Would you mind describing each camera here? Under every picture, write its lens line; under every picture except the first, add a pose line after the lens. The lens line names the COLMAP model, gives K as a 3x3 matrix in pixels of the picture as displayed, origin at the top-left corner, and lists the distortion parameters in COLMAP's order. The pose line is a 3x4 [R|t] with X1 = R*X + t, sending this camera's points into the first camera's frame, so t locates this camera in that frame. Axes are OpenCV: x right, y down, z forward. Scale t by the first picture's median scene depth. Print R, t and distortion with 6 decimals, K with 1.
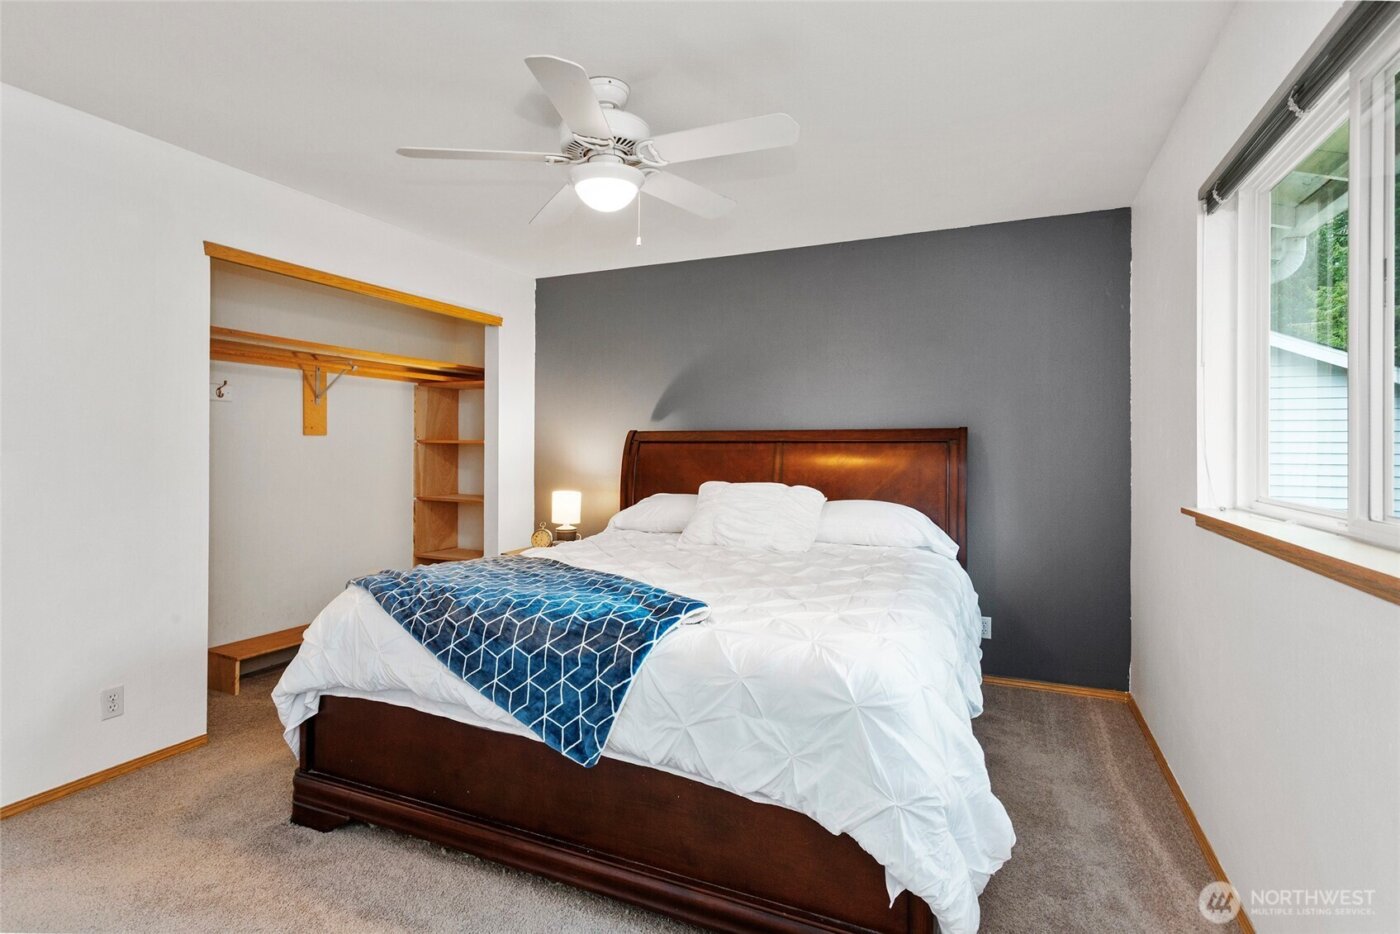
lens RADIAL K [[670.3, 0, 706.5], [0, 670.3, 455.3], [0, 0, 1]] dist [-0.004584, 0.002325]
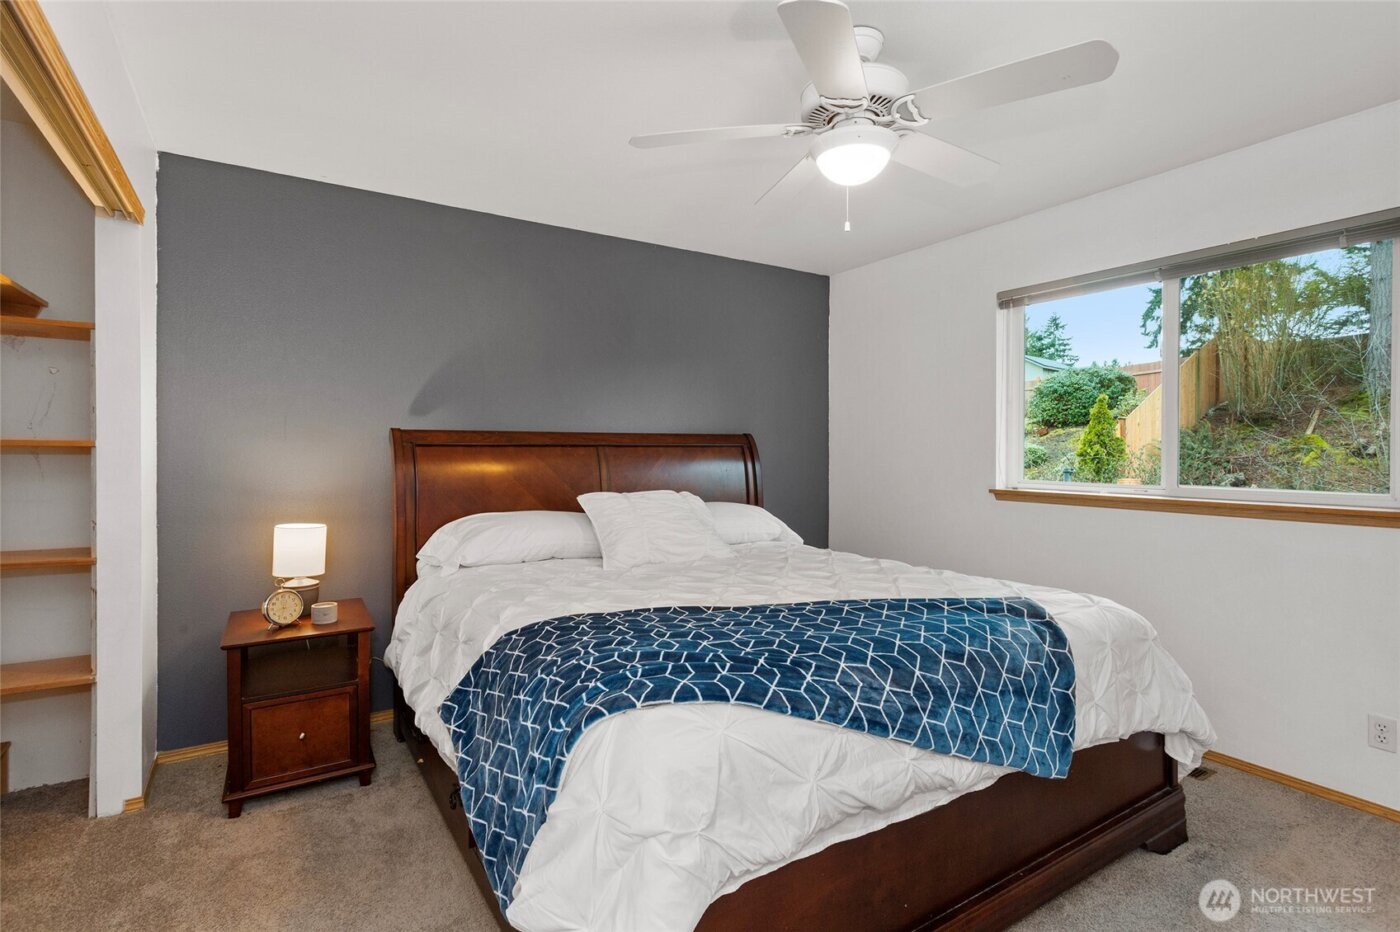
lens RADIAL K [[670.3, 0, 703.6], [0, 670.3, 461.0], [0, 0, 1]] dist [-0.004584, 0.002325]
pose [[0.556447, -0.014016, 0.830765, -0.609050], [0.012865, 0.999883, 0.008252, -0.006002], [-0.830783, 0.006096, 0.556563, 0.411155]]
